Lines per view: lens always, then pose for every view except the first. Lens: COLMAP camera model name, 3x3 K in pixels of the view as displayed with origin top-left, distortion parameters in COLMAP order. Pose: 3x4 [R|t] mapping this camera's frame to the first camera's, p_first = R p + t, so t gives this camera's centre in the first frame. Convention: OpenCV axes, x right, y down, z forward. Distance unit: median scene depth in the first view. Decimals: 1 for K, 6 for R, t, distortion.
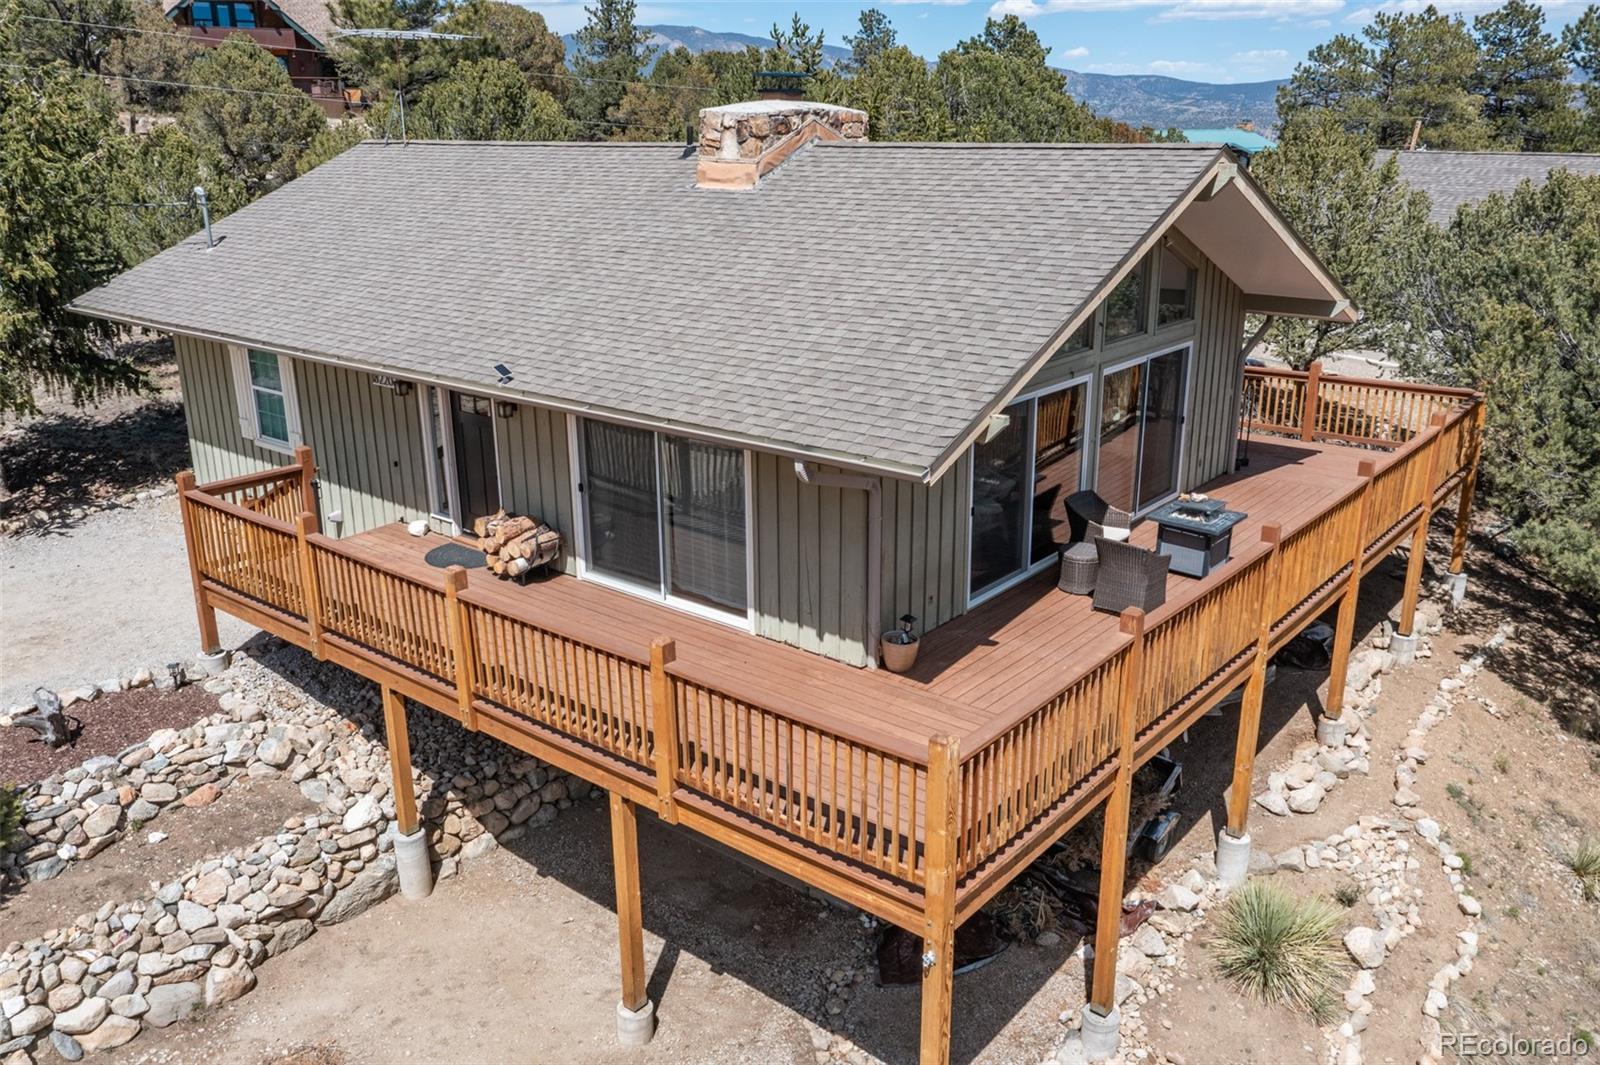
lens RADIAL K [[1245.2, 0, 800.0], [0, 1245.2, 532.5], [0, 0, 1]] dist [-0.041955, 0.003002]
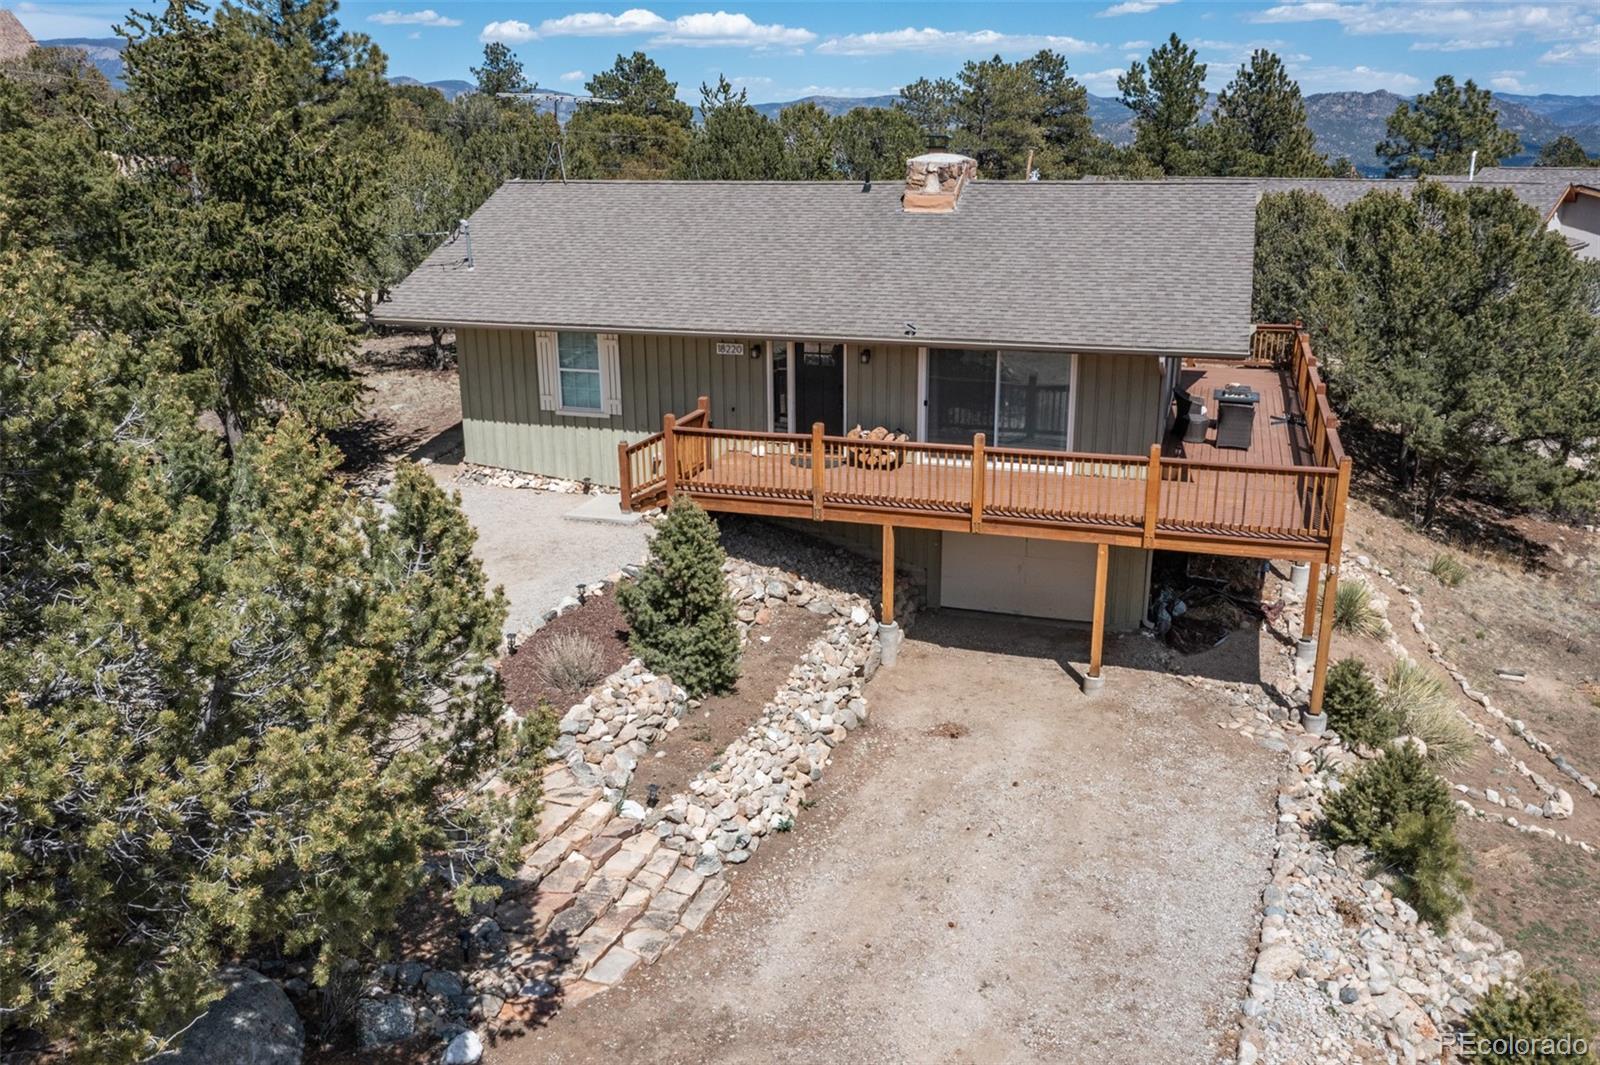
lens RADIAL K [[1245.2, 0, 800.0], [0, 1245.2, 532.5], [0, 0, 1]] dist [-0.041955, 0.003002]
pose [[0.934434, -0.099178, 0.342049, -0.707308], [0.105300, 0.994440, 0.000674, 0.098875], [-0.340214, 0.035388, 0.939682, -0.363350]]
